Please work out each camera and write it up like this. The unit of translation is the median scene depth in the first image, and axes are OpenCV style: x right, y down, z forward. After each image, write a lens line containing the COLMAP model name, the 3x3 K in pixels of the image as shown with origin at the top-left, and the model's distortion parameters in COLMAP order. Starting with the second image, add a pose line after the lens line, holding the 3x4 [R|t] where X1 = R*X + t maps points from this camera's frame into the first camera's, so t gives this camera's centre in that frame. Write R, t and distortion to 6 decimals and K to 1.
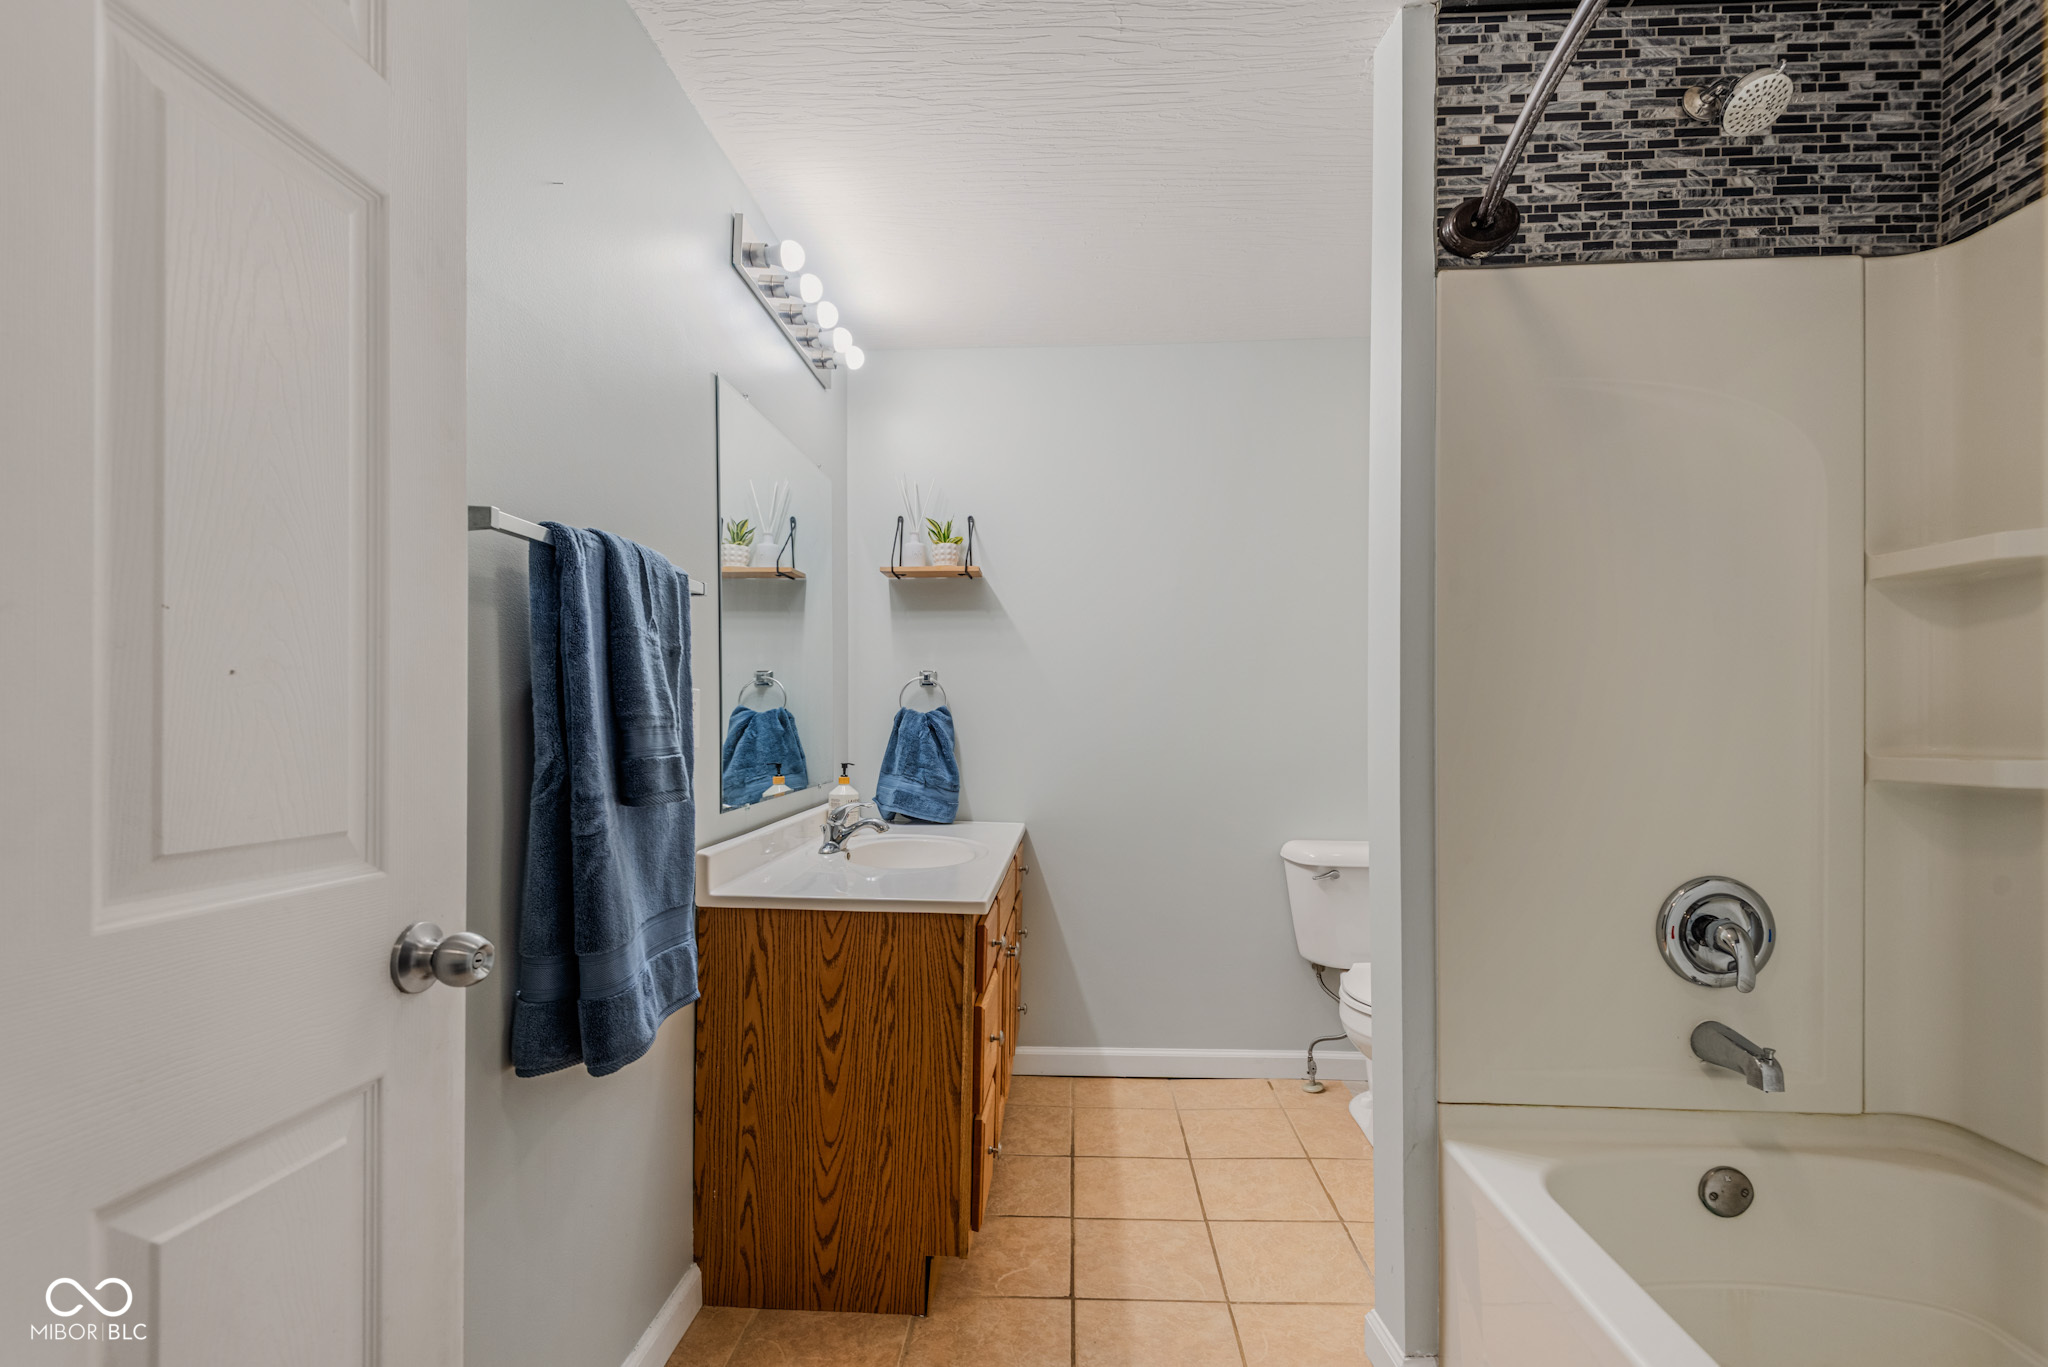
lens RADIAL K [[956.7, 0, 1016.0], [0, 956.7, 643.8], [0, 0, 1]] dist [0.038434, -0.022735]
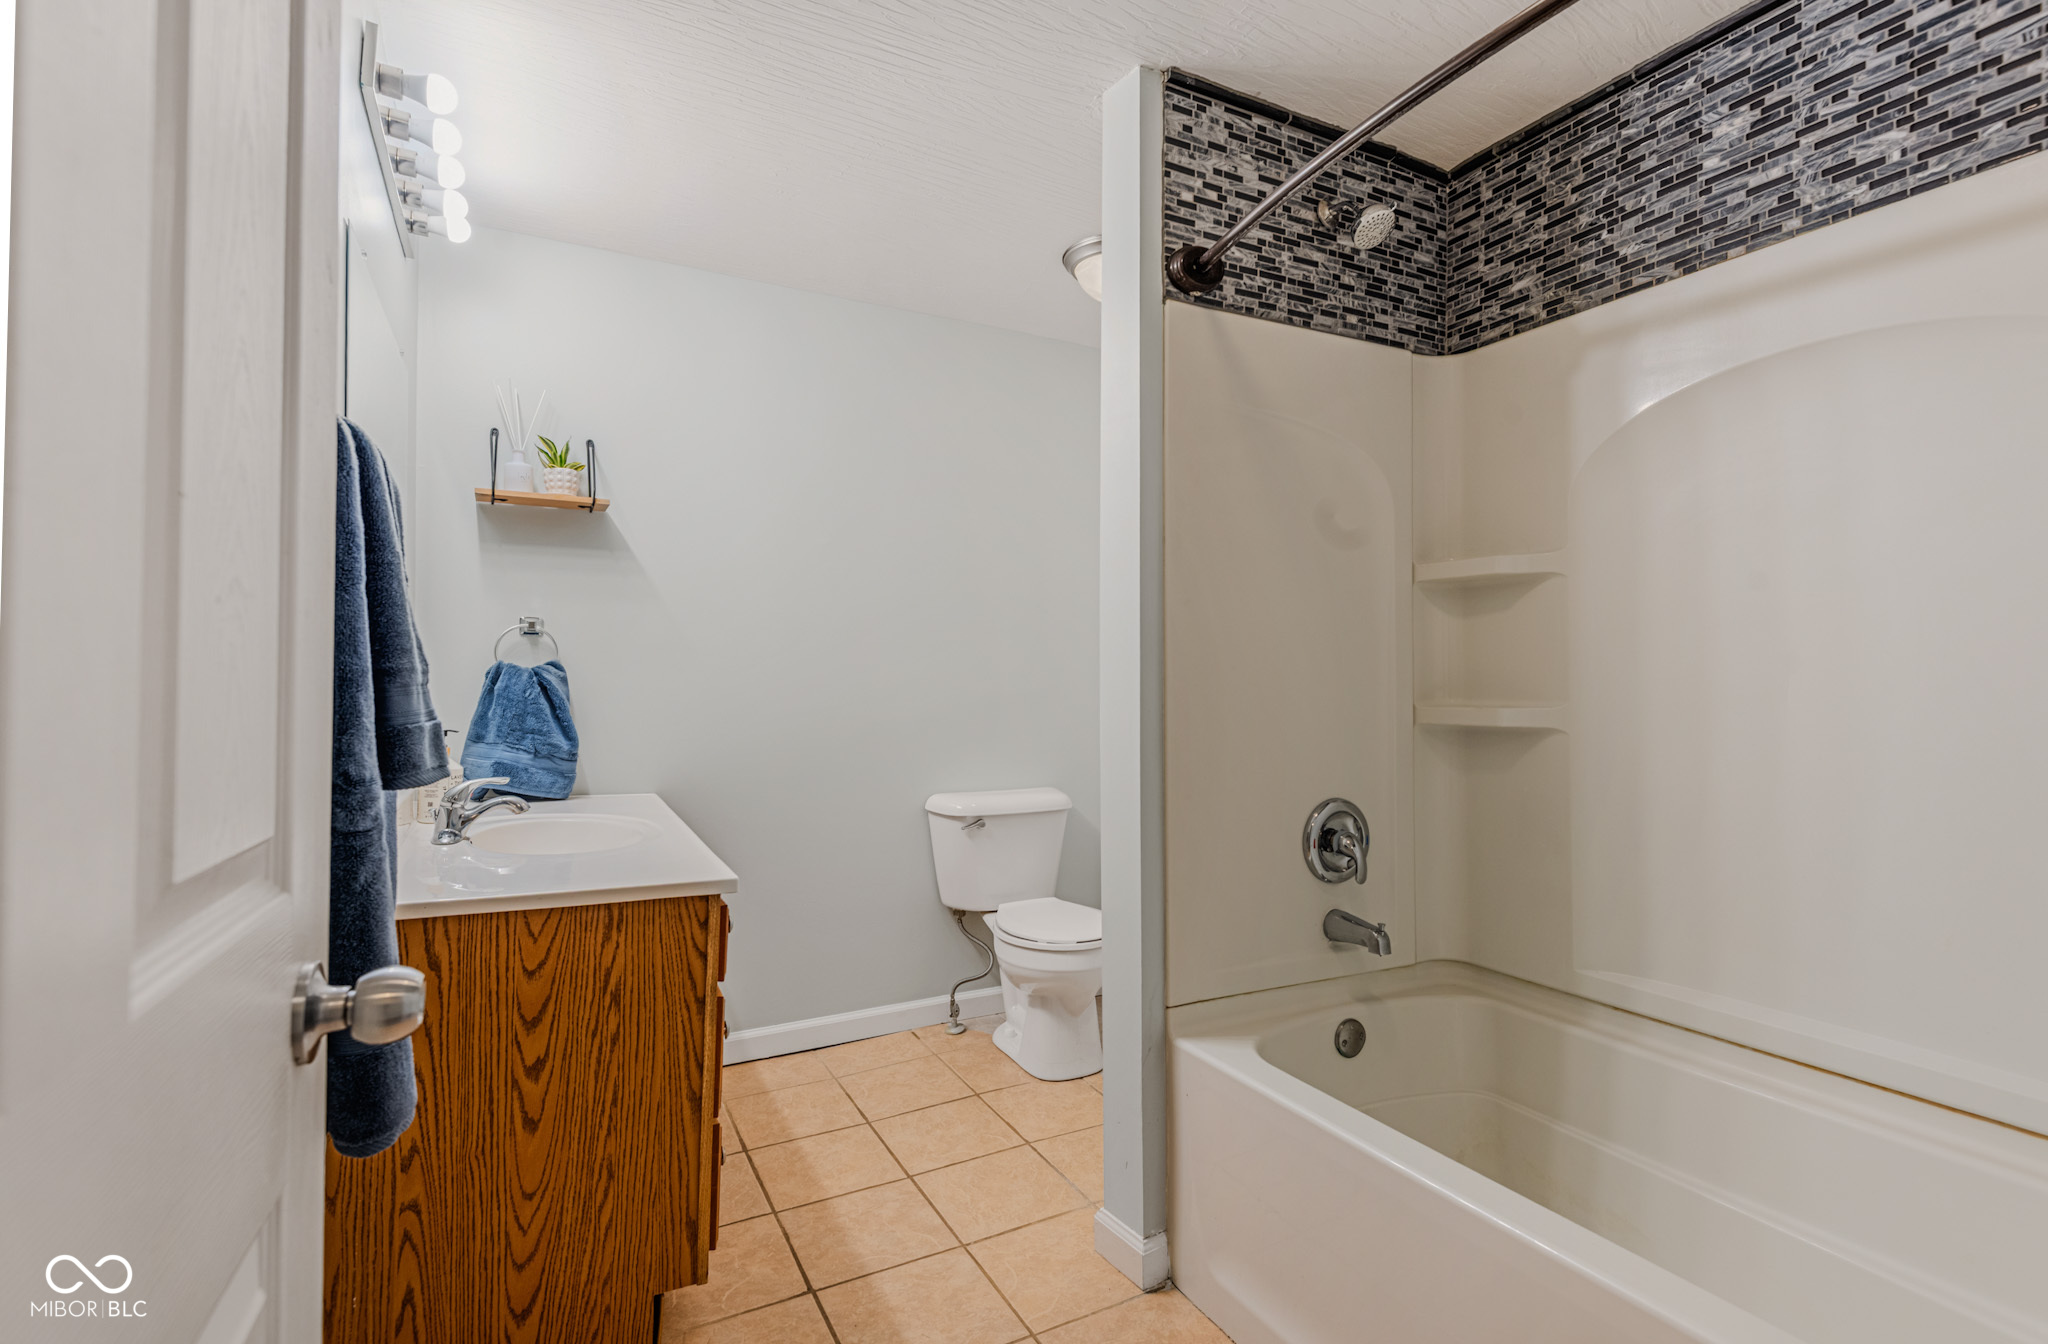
lens RADIAL K [[936.9, 0, 1146.4], [0, 936.9, 584.8], [0, 0, 1]] dist [0.045488, -0.019344]
pose [[0.857190, 0.056764, 0.511862, -0.146564], [-0.047513, 0.998385, -0.031151, 0.000226], [-0.512804, 0.002382, 0.858502, 0.023654]]
